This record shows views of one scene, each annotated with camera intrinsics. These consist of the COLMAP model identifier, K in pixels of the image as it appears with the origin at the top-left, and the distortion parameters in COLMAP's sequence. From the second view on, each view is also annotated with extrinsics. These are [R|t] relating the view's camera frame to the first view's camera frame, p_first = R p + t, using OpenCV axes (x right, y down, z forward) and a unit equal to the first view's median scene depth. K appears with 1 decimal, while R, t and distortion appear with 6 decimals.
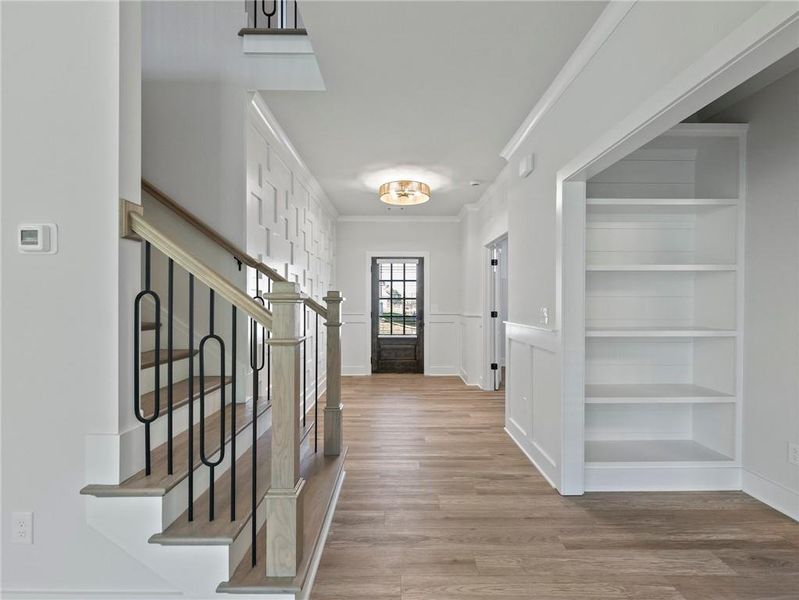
lens RADIAL K [[370.8, 0, 402.5], [0, 370.8, 303.8], [0, 0, 1]] dist [0.000454, 0.001021]
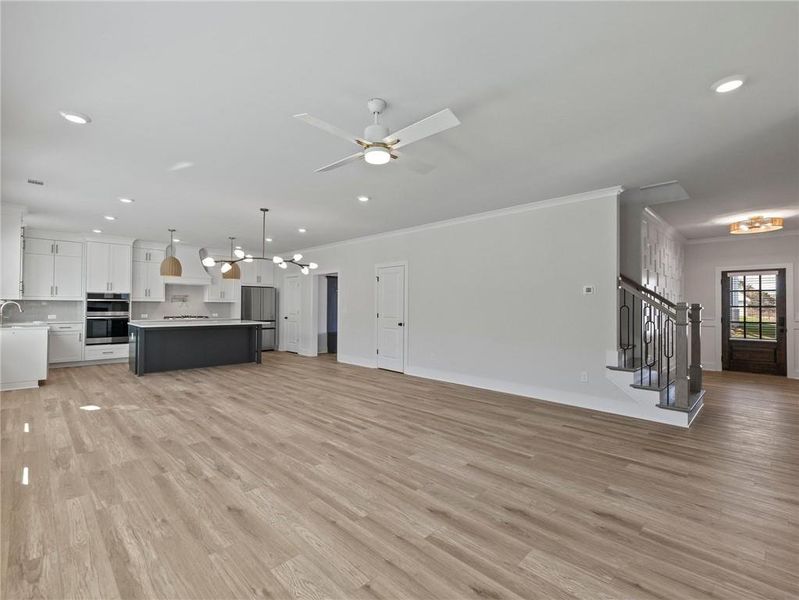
lens RADIAL K [[370.8, 0, 400.0], [0, 370.8, 302.0], [0, 0, 1]] dist [0.000454, 0.001021]
pose [[0.699312, -0.006824, -0.714784, 0.046045], [-0.007934, 0.999819, -0.017307, 0.000158], [0.714773, 0.017774, 0.699131, -0.576621]]
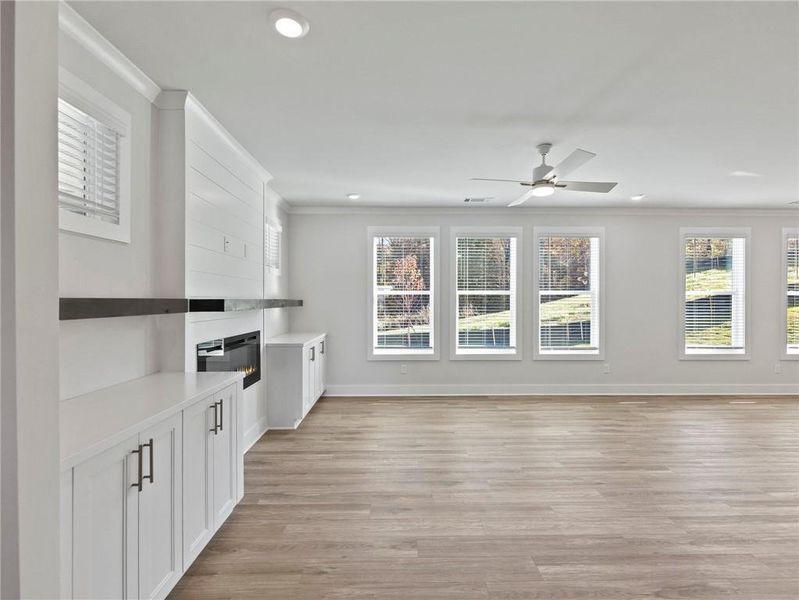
lens RADIAL K [[370.8, 0, 401.2], [0, 370.8, 302.4], [0, 0, 1]] dist [0.000454, 0.001021]
pose [[-0.999960, -0.004667, -0.007615, -0.074266], [-0.004760, 0.999913, 0.012273, -0.023302], [0.007557, 0.012309, -0.999896, 0.221728]]
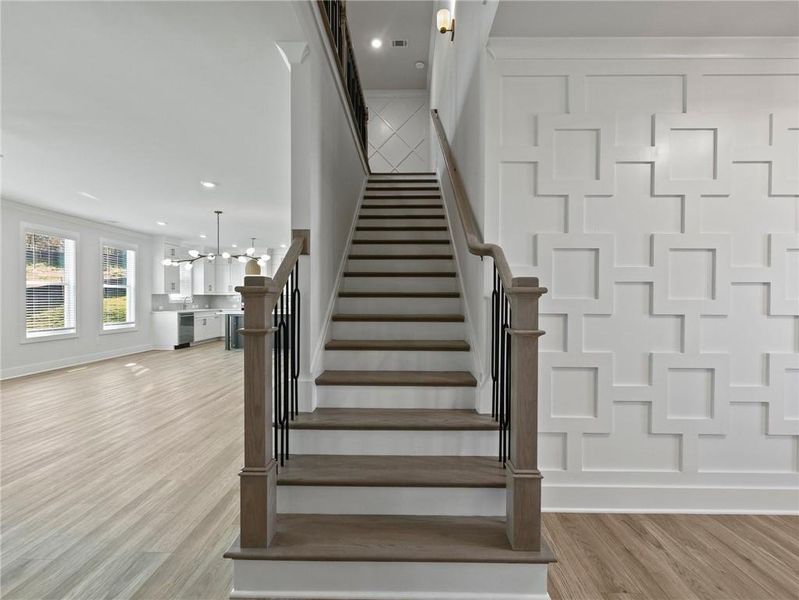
lens RADIAL K [[370.8, 0, 397.2], [0, 370.8, 300.0], [0, 0, 1]] dist [0.000454, 0.001021]
pose [[-0.032371, -0.000954, -0.999475, 0.178555], [-0.006881, 0.999976, -0.000732, 0.002717], [0.999452, 0.006854, -0.032377, 0.342063]]
